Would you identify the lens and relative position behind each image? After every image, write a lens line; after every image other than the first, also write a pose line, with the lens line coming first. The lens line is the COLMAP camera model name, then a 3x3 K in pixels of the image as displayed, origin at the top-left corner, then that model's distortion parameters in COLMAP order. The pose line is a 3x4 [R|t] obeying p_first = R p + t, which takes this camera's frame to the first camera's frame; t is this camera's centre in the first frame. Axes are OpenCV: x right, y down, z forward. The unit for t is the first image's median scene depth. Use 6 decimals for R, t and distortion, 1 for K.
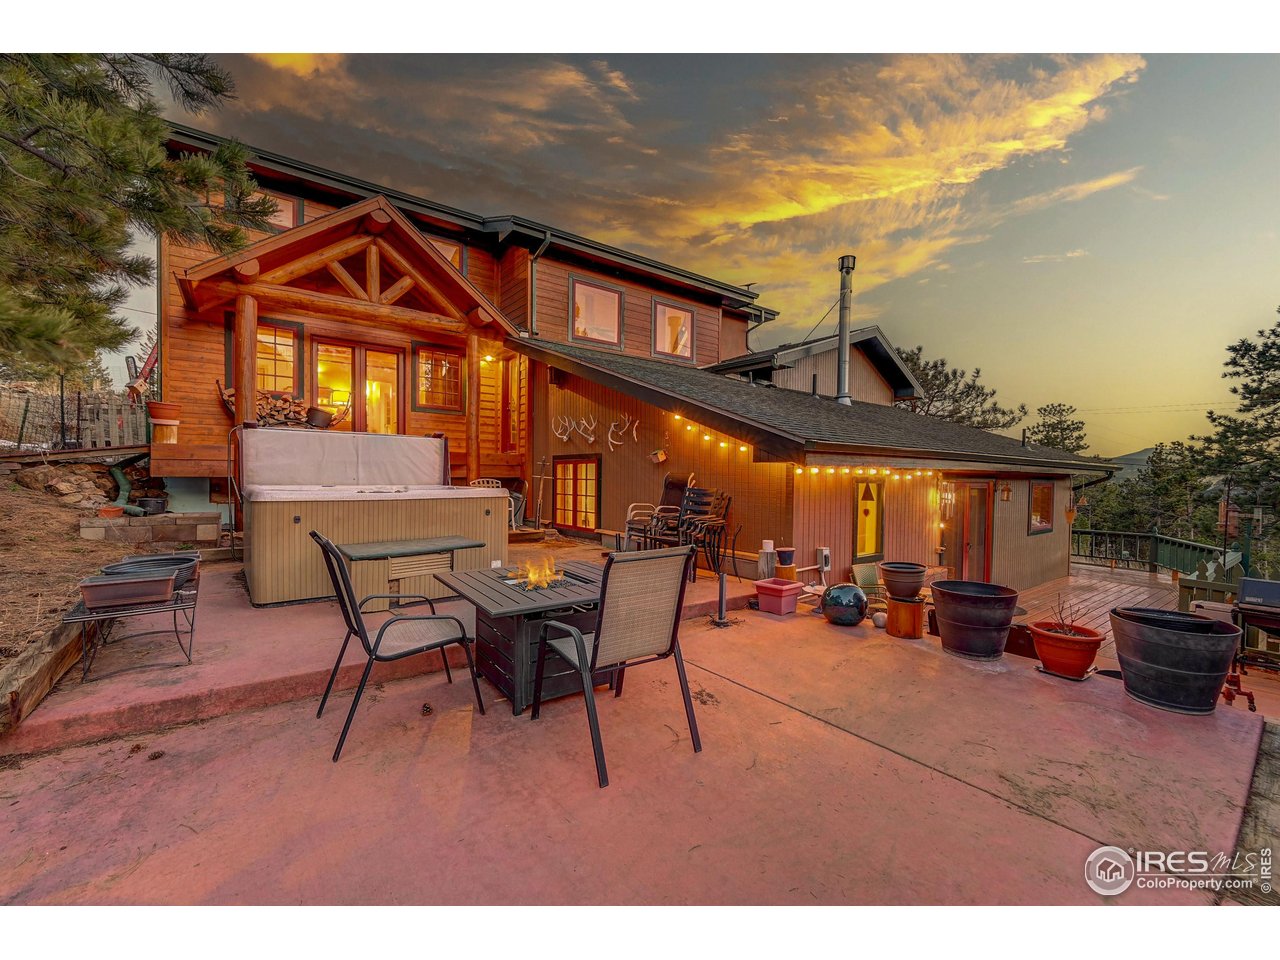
lens RADIAL K [[511.4, 0, 640.0], [0, 511.4, 480.0], [0, 0, 1]] dist [0.000971, 0.000198]
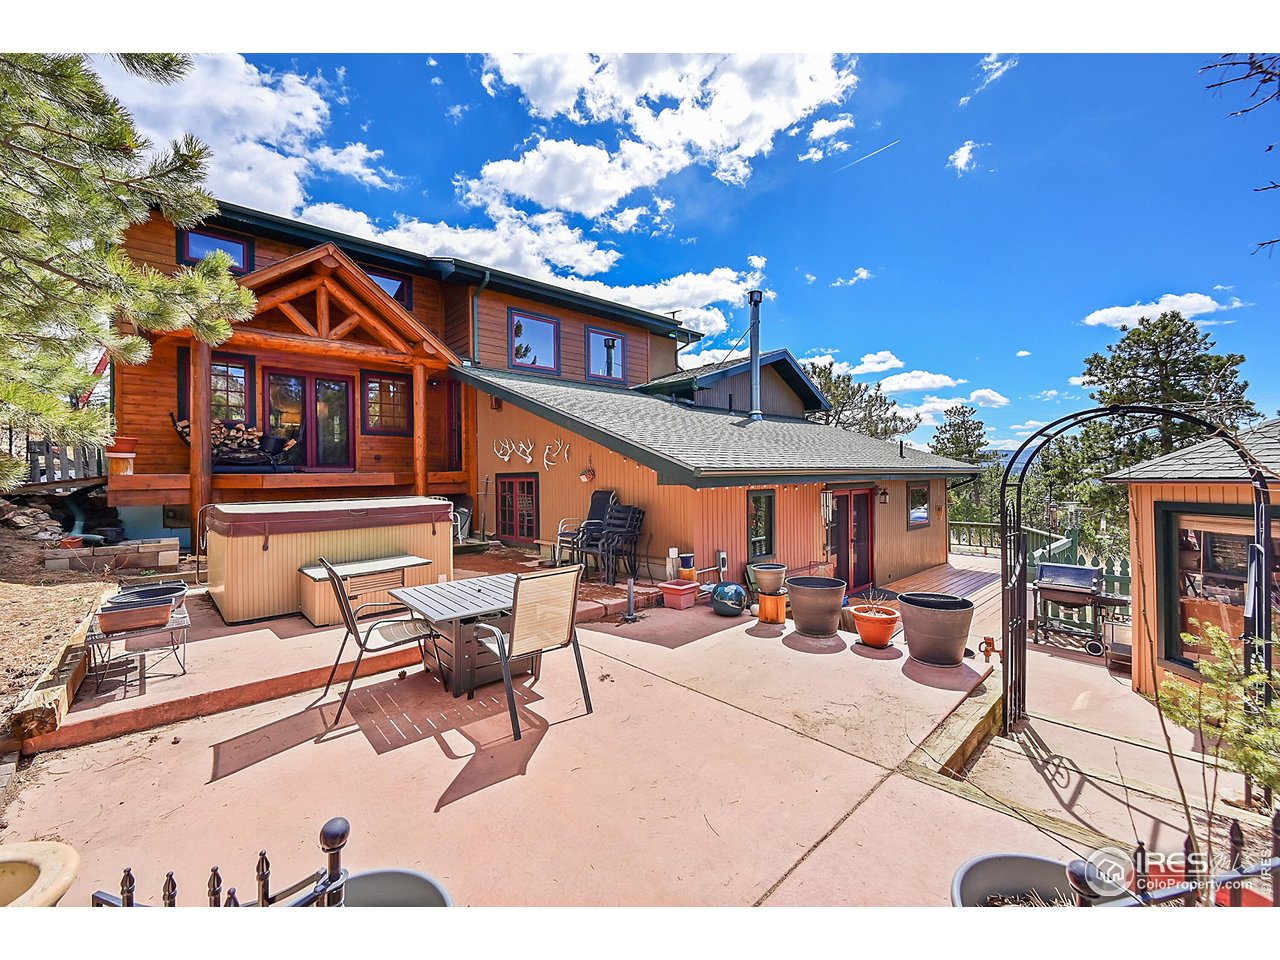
lens RADIAL K [[501.6, 0, 635.2], [0, 501.6, 469.6], [0, 0, 1]] dist [-0.001783, 0.000054]
pose [[0.996015, -0.025452, 0.085477, 0.045178], [0.027297, 0.999418, -0.020481, -0.031994], [-0.084906, 0.022732, 0.996130, -0.123962]]
